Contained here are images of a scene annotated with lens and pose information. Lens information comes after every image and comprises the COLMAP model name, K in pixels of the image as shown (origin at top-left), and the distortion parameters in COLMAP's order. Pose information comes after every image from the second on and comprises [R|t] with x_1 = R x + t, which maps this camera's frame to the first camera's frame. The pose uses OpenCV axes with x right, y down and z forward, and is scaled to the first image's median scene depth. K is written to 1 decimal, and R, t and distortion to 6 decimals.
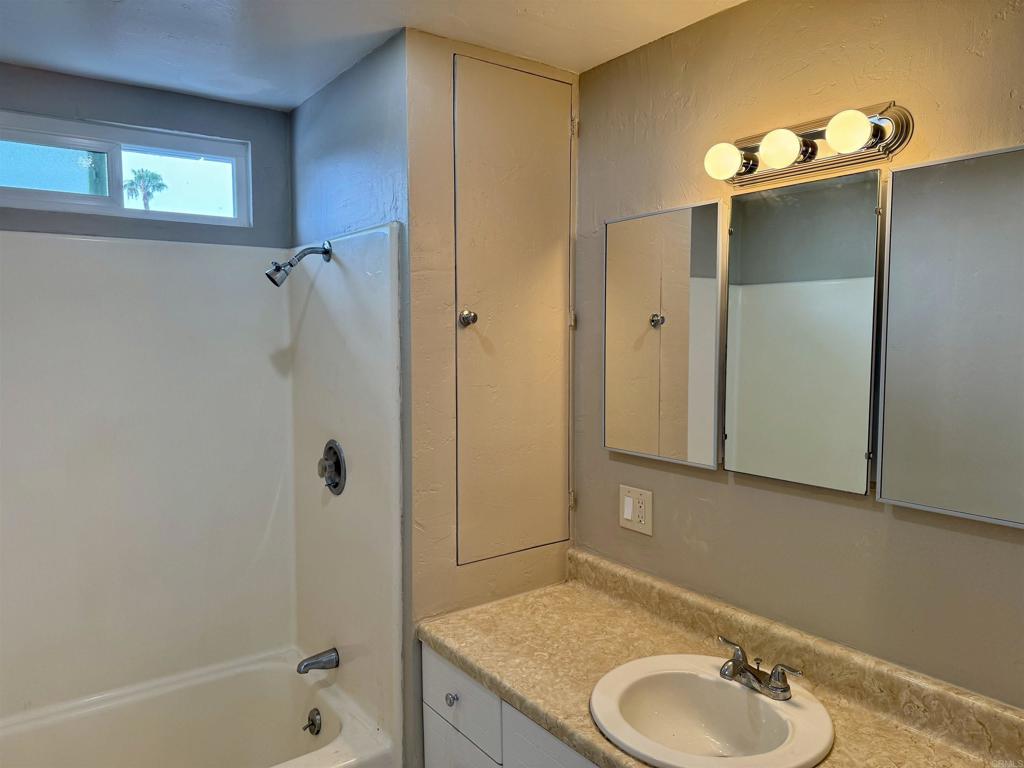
lens RADIAL K [[727.1, 0, 510.6], [0, 727.1, 388.5], [0, 0, 1]] dist [0.024009, -0.027974]
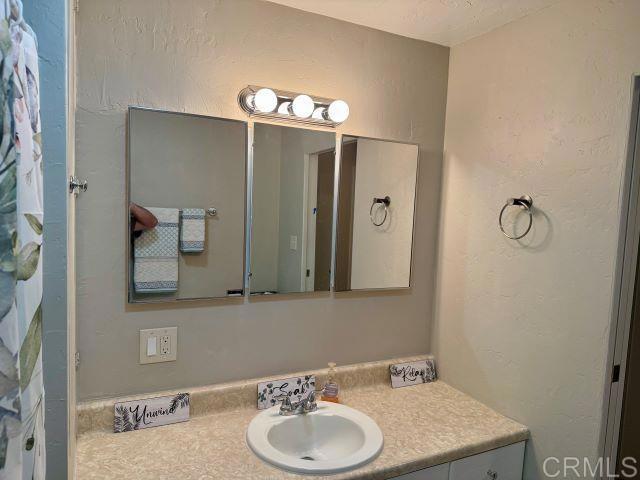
lens RADIAL K [[454.4, 0, 319.1], [0, 454.4, 242.8], [0, 0, 1]] dist [0.024009, -0.027974]
pose [[0.172831, -0.071990, 0.982317, -0.587733], [0.040882, 0.996990, 0.065873, -0.055842], [-0.984103, 0.028774, 0.175254, 0.627345]]
